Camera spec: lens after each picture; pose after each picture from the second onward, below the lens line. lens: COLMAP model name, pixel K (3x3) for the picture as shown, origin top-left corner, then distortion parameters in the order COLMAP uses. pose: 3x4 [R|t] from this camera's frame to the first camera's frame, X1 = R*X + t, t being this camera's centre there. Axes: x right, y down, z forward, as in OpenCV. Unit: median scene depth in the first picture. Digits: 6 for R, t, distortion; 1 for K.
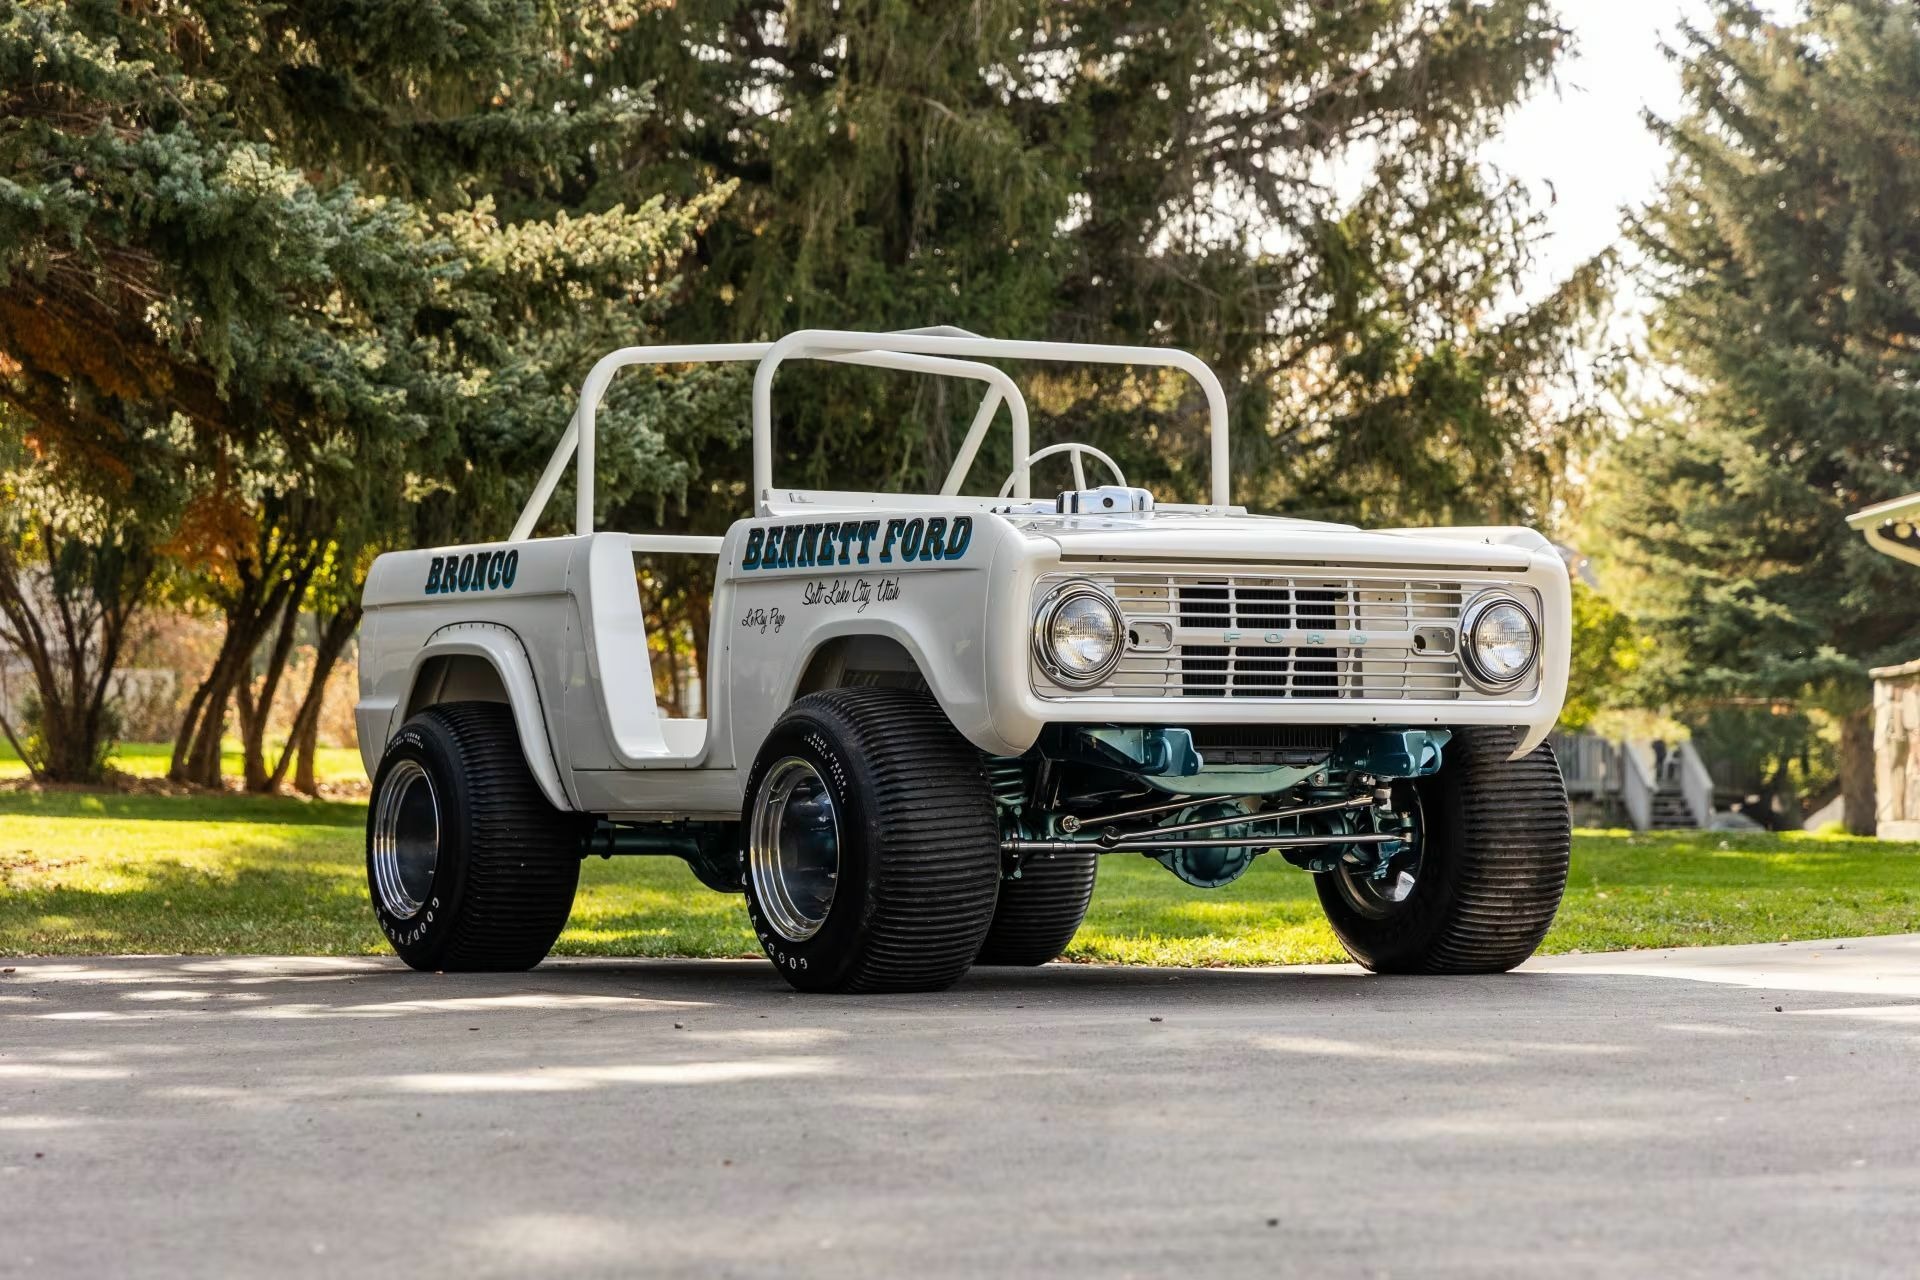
lens RADIAL K [[5837.0, 0, 960.0], [0, 5837.0, 640.0], [0, 0, 1]] dist [0.040192, 0.648845]
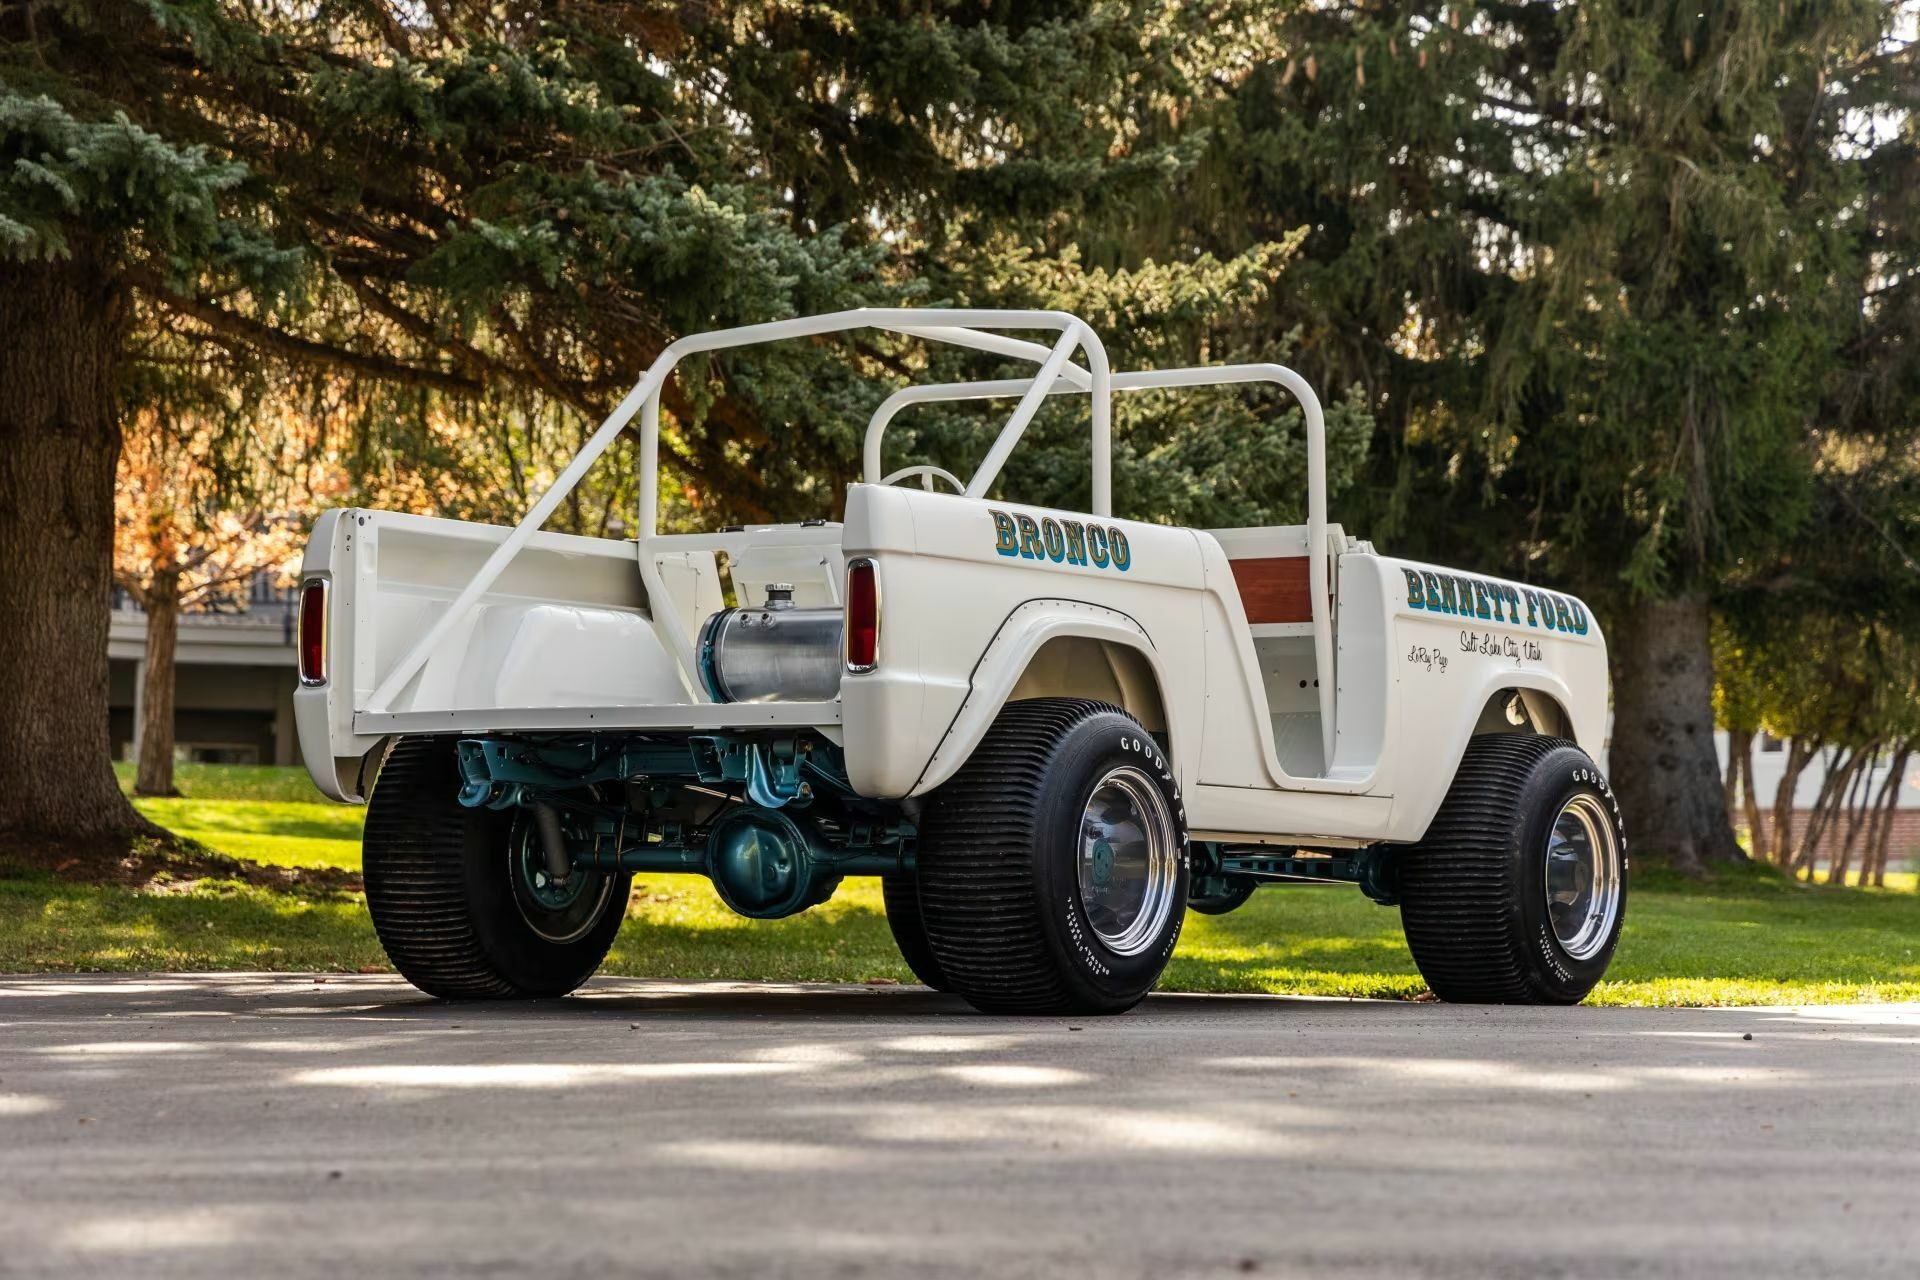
lens RADIAL K [[5837.0, 0, 960.0], [0, 5837.0, 640.0], [0, 0, 1]] dist [0.040192, 0.648845]
pose [[0.981481, 0.008929, -0.191350, 0.107063], [-0.011706, 0.999842, -0.013386, 0.006943], [0.191200, 0.015378, 0.981431, 0.009695]]
